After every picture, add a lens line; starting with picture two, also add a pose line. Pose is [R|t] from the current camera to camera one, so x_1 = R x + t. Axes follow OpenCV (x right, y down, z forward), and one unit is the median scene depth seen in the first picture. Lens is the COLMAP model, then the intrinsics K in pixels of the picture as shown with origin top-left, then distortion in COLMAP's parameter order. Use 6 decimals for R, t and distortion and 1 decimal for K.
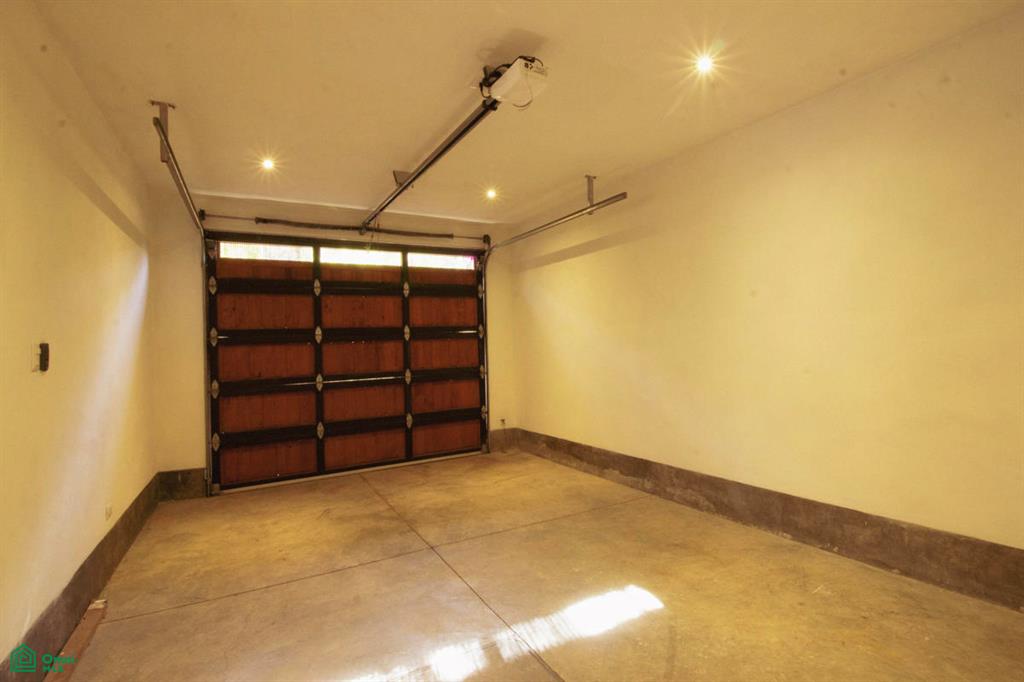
lens RADIAL K [[469.6, 0, 512.4], [0, 469.6, 329.0], [0, 0, 1]] dist [-0.000220, -0.012676]
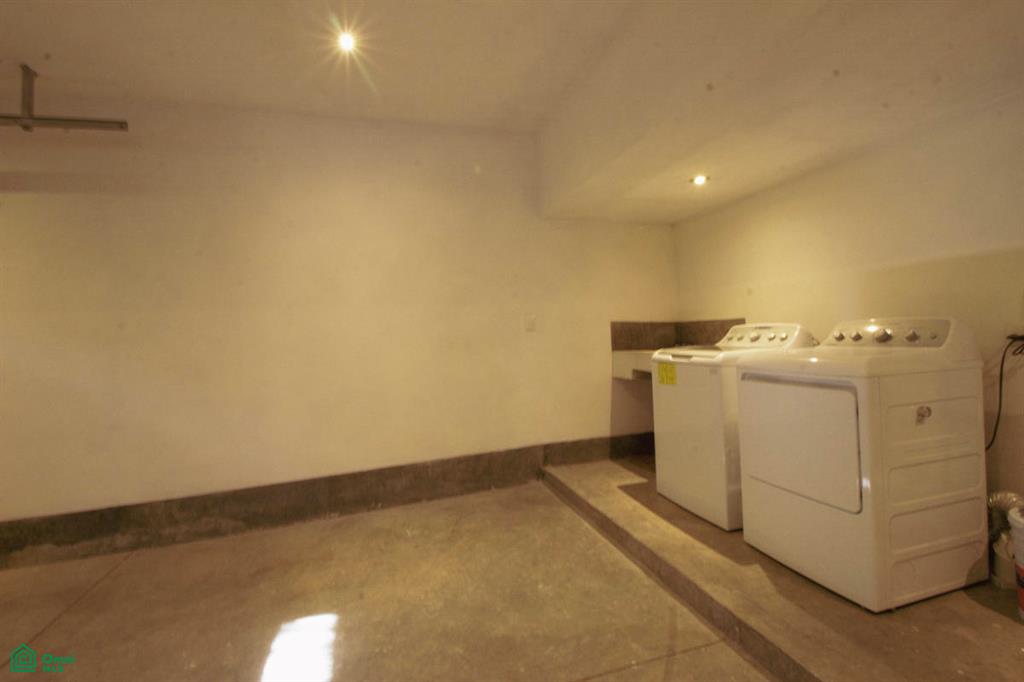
lens RADIAL K [[469.6, 0, 512.4], [0, 469.6, 329.0], [0, 0, 1]] dist [-0.000220, -0.012676]
pose [[0.231653, 0.019257, 0.972608, -0.345482], [0.016002, 0.999593, -0.023603, 0.050008], [-0.972667, 0.021032, 0.231251, 0.336801]]
